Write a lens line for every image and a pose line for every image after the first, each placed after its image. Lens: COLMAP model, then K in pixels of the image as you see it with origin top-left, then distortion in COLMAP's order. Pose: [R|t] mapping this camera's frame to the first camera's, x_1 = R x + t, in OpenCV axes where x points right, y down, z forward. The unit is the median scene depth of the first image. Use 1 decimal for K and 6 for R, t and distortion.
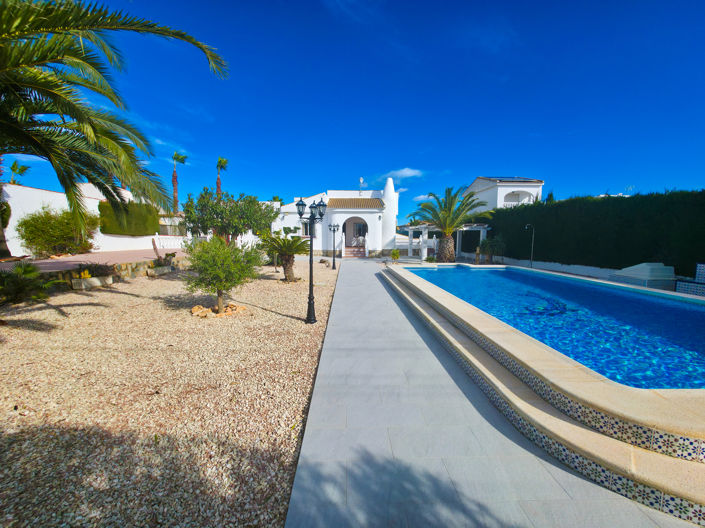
lens RADIAL K [[280.2, 0, 353.8], [0, 280.2, 272.6], [0, 0, 1]] dist [-0.000230, -0.000011]
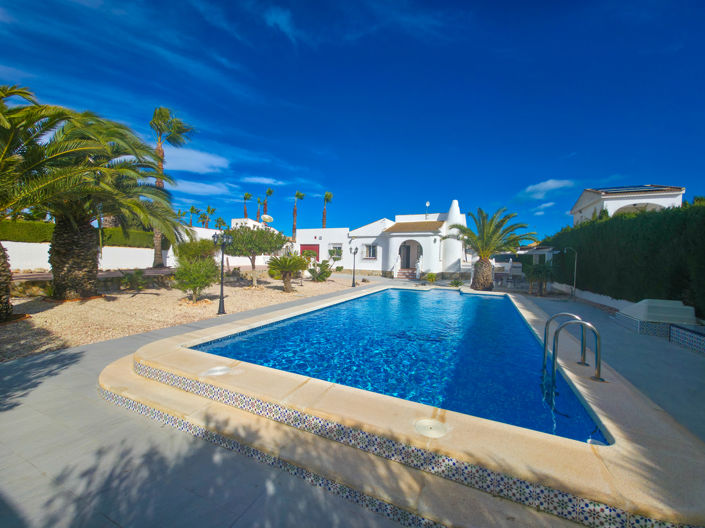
lens RADIAL K [[280.2, 0, 352.6], [0, 280.2, 267.5], [0, 0, 1]] dist [0.000642, 0.000383]
pose [[0.895415, 0.030897, -0.444159, 0.275622], [-0.072911, 0.994298, -0.077821, -0.000926], [0.439222, 0.102067, 0.892562, -0.011185]]
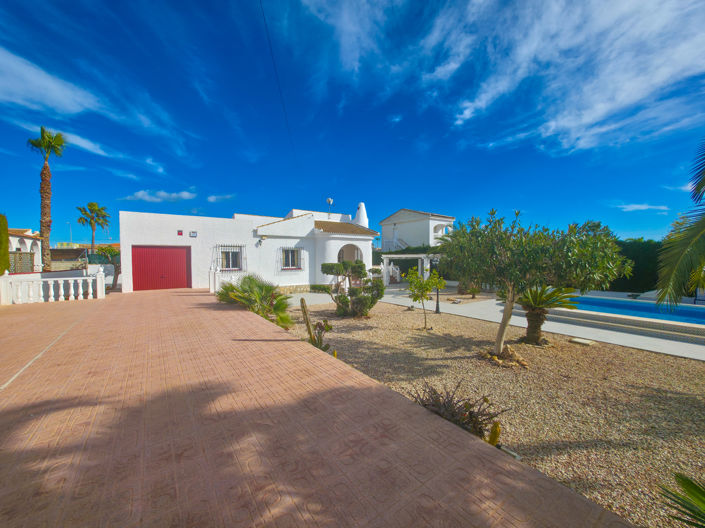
lens RADIAL K [[280.2, 0, 352.6], [0, 280.2, 267.5], [0, 0, 1]] dist [0.000642, 0.000383]
pose [[0.824520, -0.027306, 0.565174, -0.474070], [0.076829, 0.994987, -0.064011, -0.072143], [-0.560593, 0.096200, 0.822485, 0.295352]]
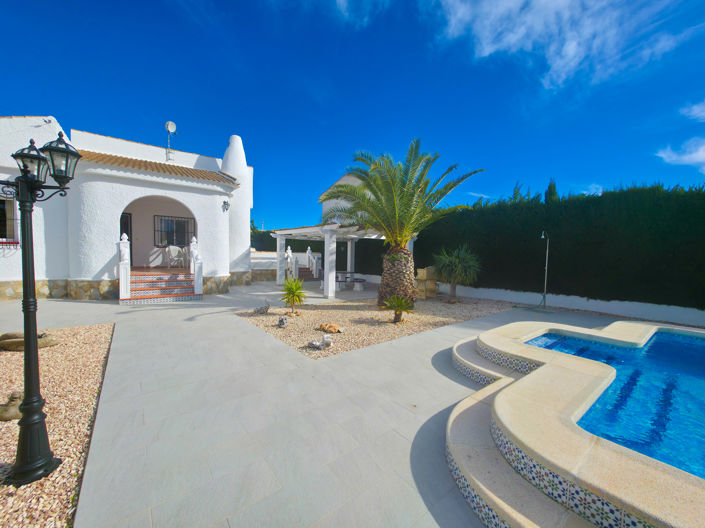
lens RADIAL K [[276.2, 0, 355.1], [0, 276.2, 272.3], [0, 0, 1]] dist [0.000778, 0.000217]
pose [[0.794869, -0.027082, 0.606177, -0.016160], [0.056464, 0.997970, -0.029453, -0.061311], [-0.604149, 0.057638, 0.794784, 0.515599]]
